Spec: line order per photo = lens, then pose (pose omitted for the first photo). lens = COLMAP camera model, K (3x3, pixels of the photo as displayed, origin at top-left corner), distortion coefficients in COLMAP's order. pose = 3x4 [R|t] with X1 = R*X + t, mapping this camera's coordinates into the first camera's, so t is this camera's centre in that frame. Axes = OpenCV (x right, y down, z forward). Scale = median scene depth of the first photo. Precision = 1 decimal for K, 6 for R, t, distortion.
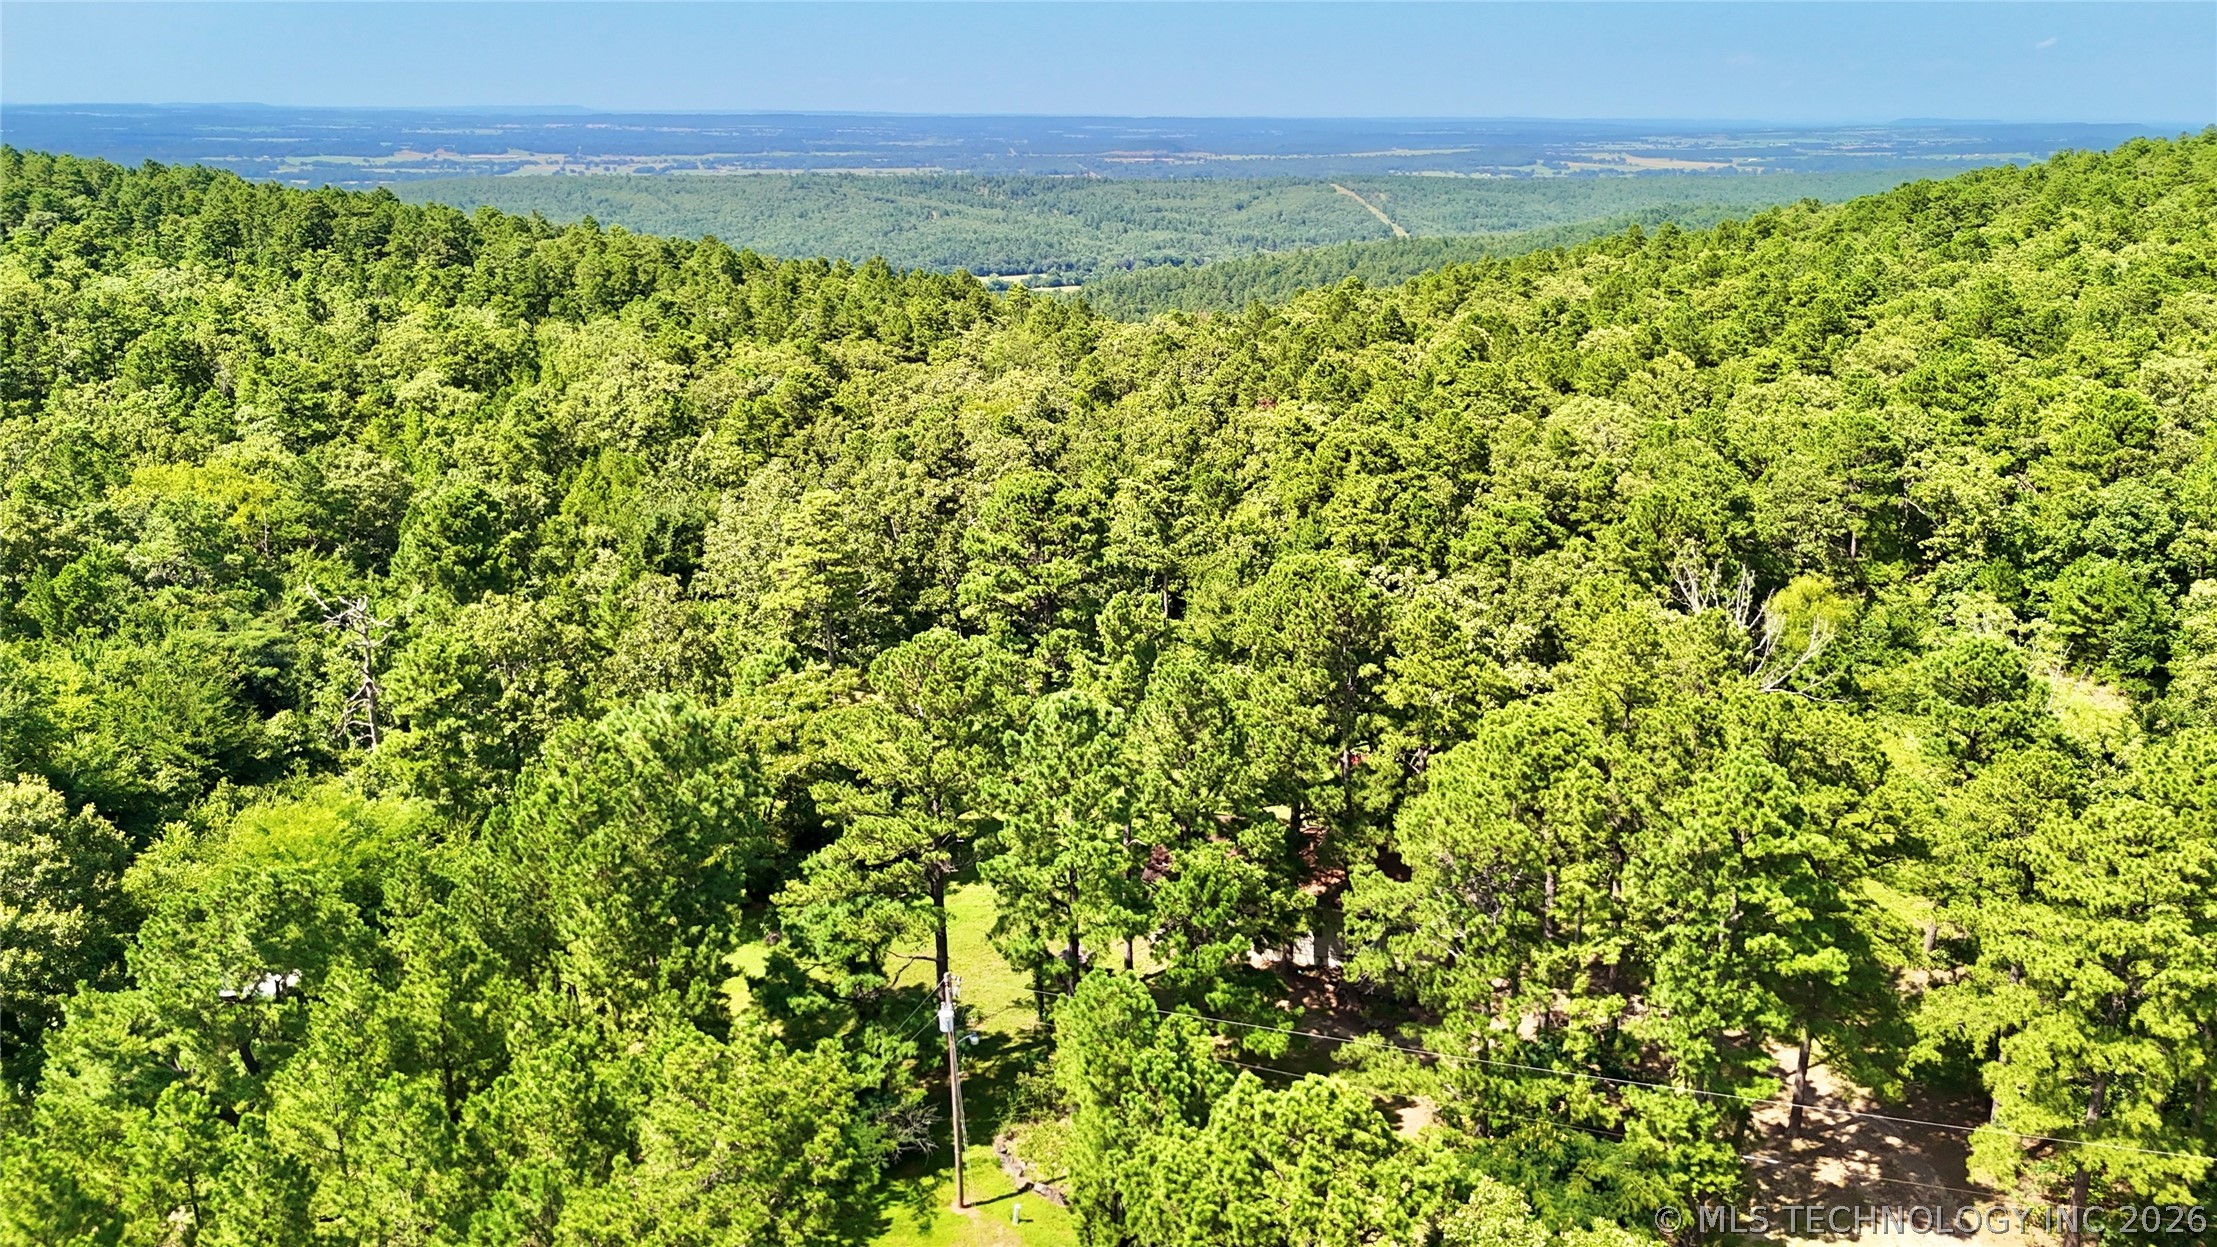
lens RADIAL K [[1629.3, 0, 1108.5], [0, 1629.3, 623.5], [0, 0, 1]] dist [0.062603, -0.061169]
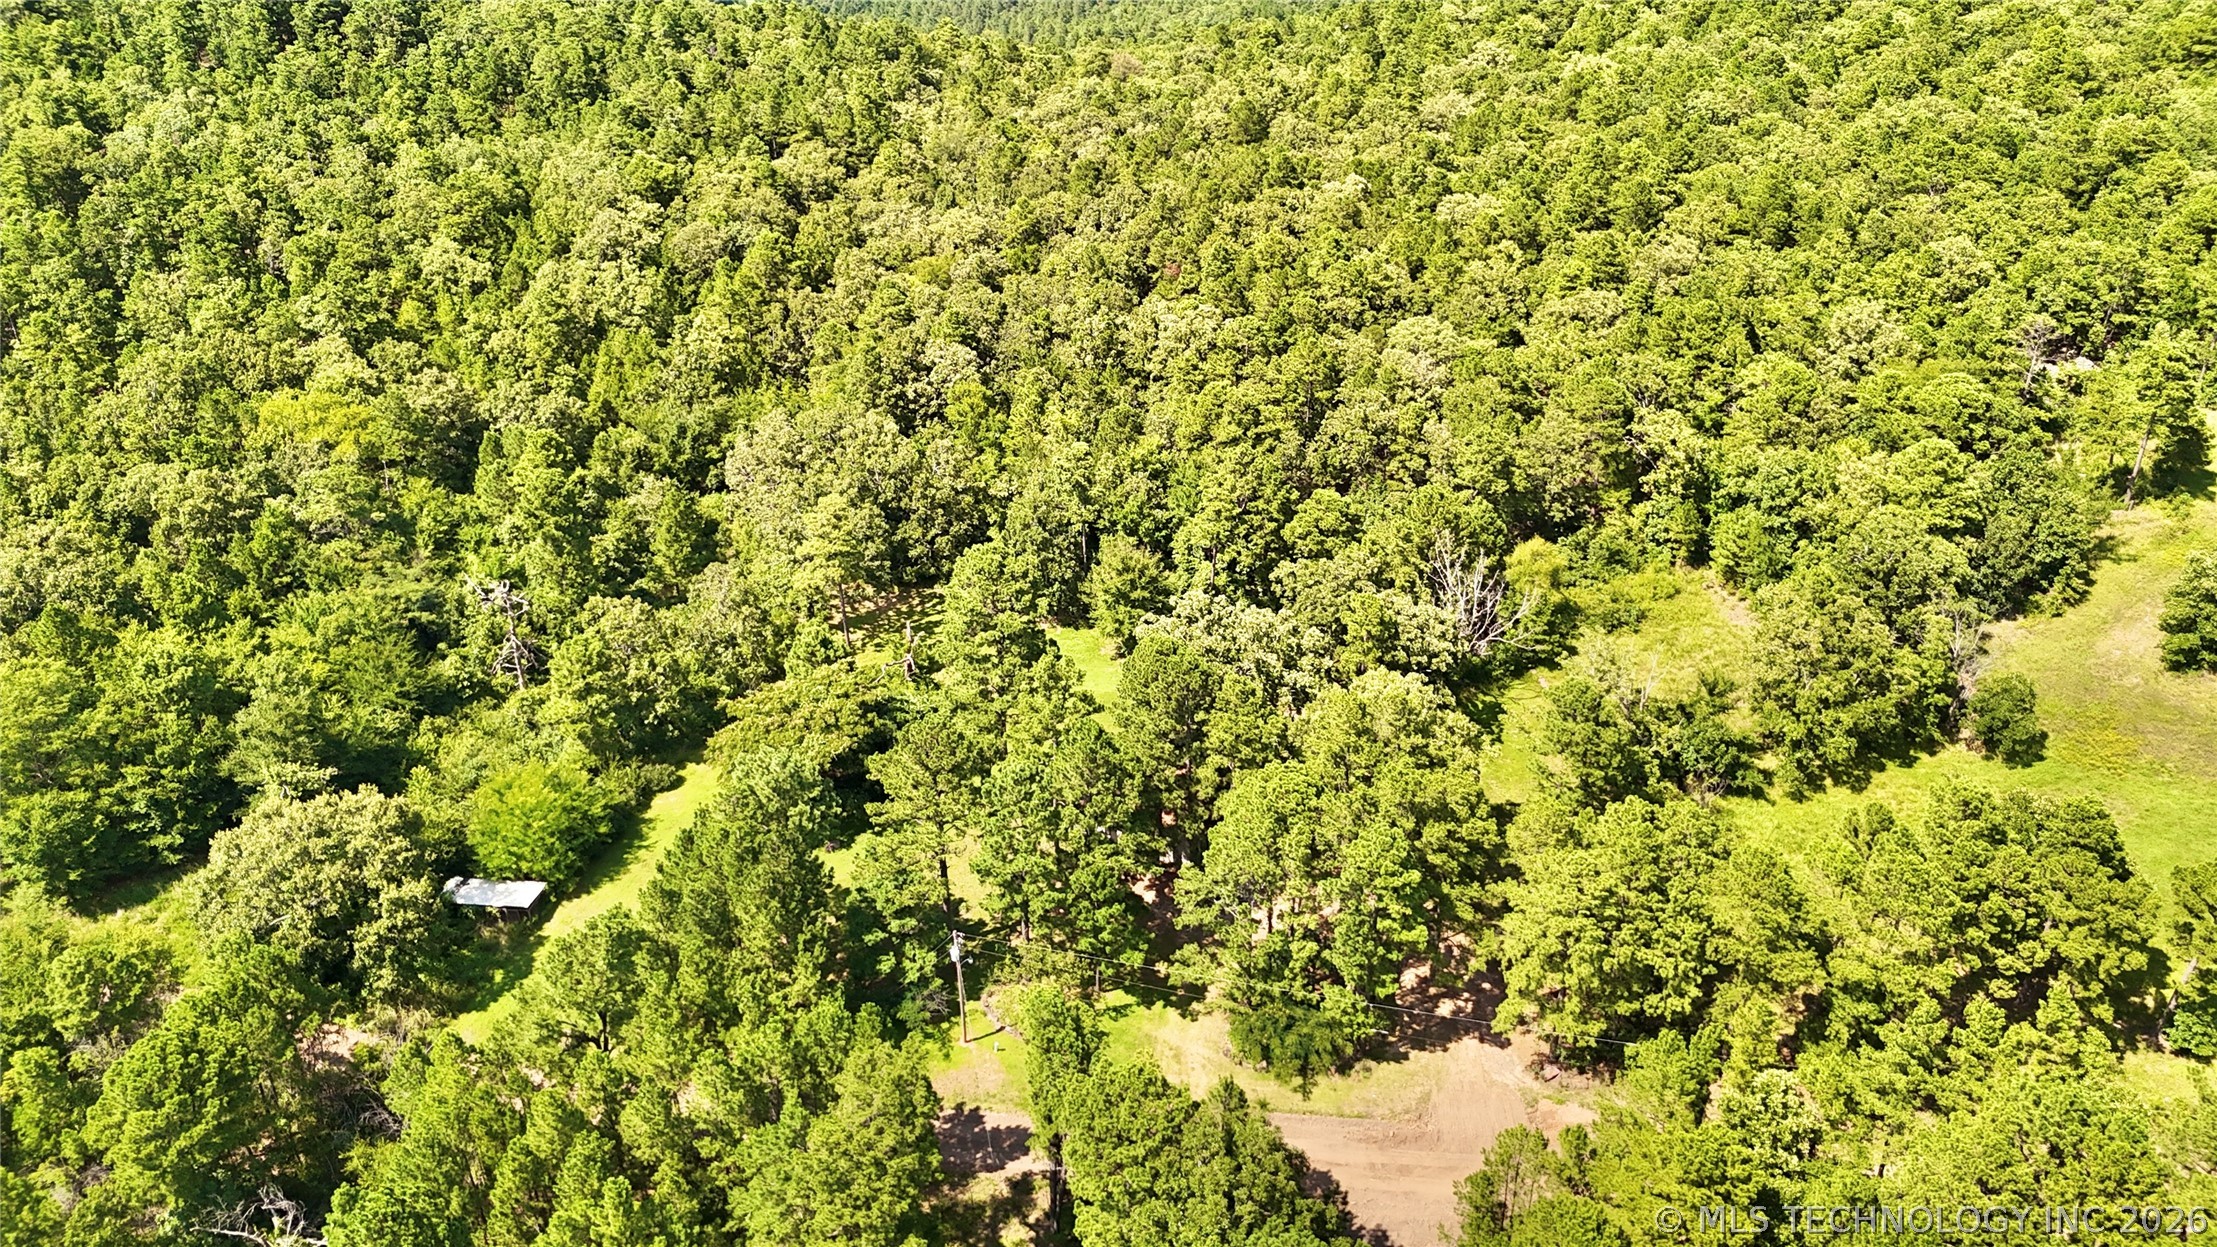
lens RADIAL K [[1629.3, 0, 1108.5], [0, 1629.3, 623.5], [0, 0, 1]] dist [0.062603, -0.061169]
pose [[0.999187, -0.020609, 0.034647, 0.009191], [0.012009, 0.972595, 0.232196, -0.326421], [-0.038483, -0.231591, 0.972052, -0.415706]]
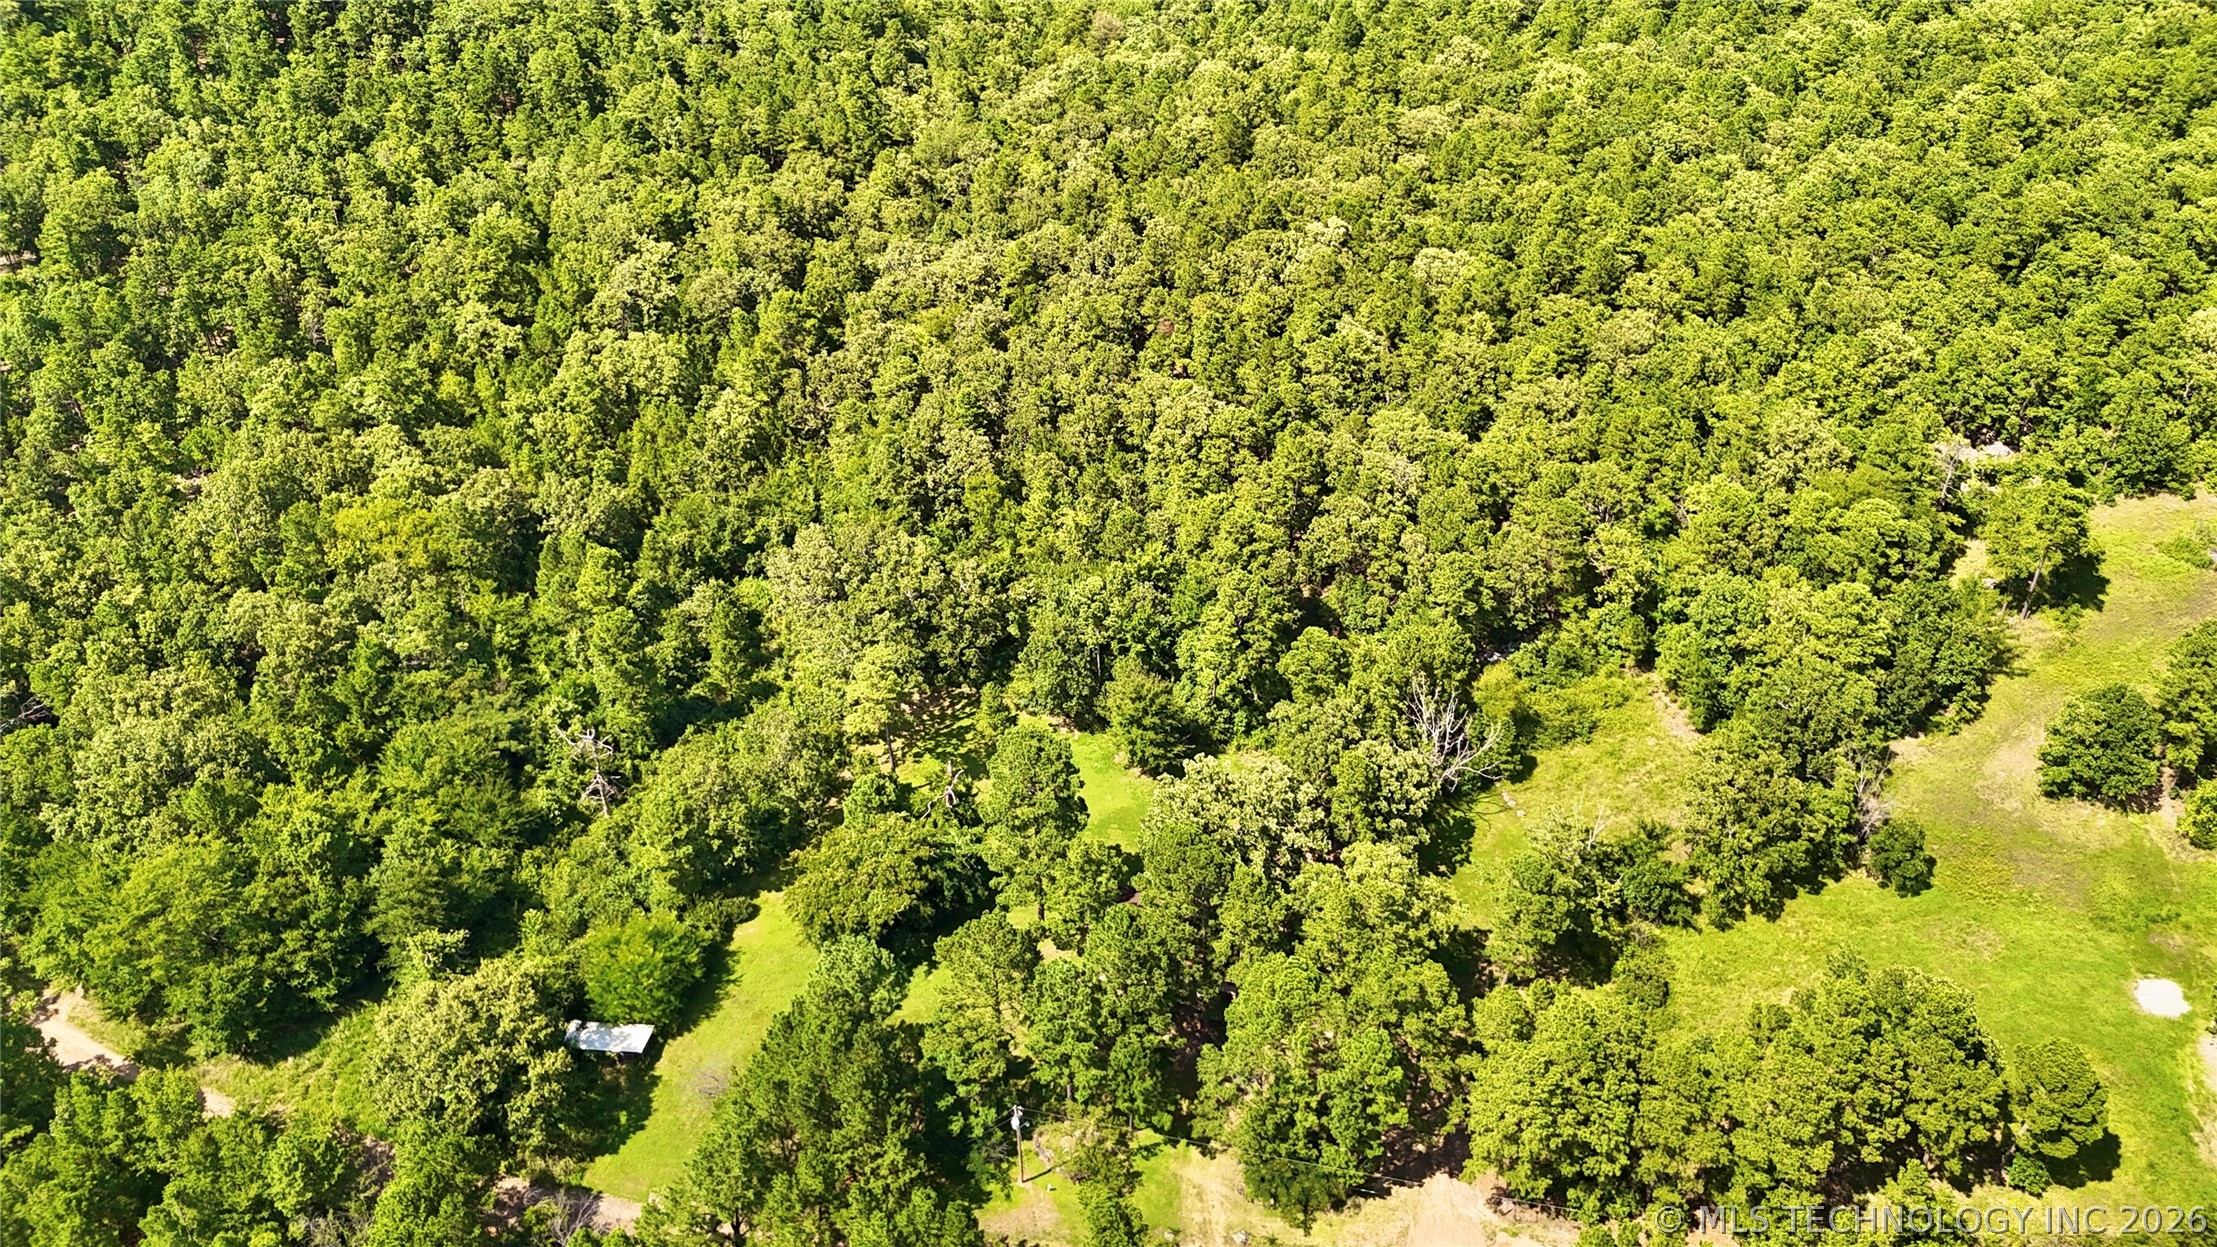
lens RADIAL K [[1629.3, 0, 1108.5], [0, 1629.3, 623.5], [0, 0, 1]] dist [0.062603, -0.061169]
pose [[0.998079, -0.037380, 0.049402, -0.036441], [0.019178, 0.944707, 0.327353, -0.673799], [-0.058907, -0.325777, 0.943610, -0.520096]]
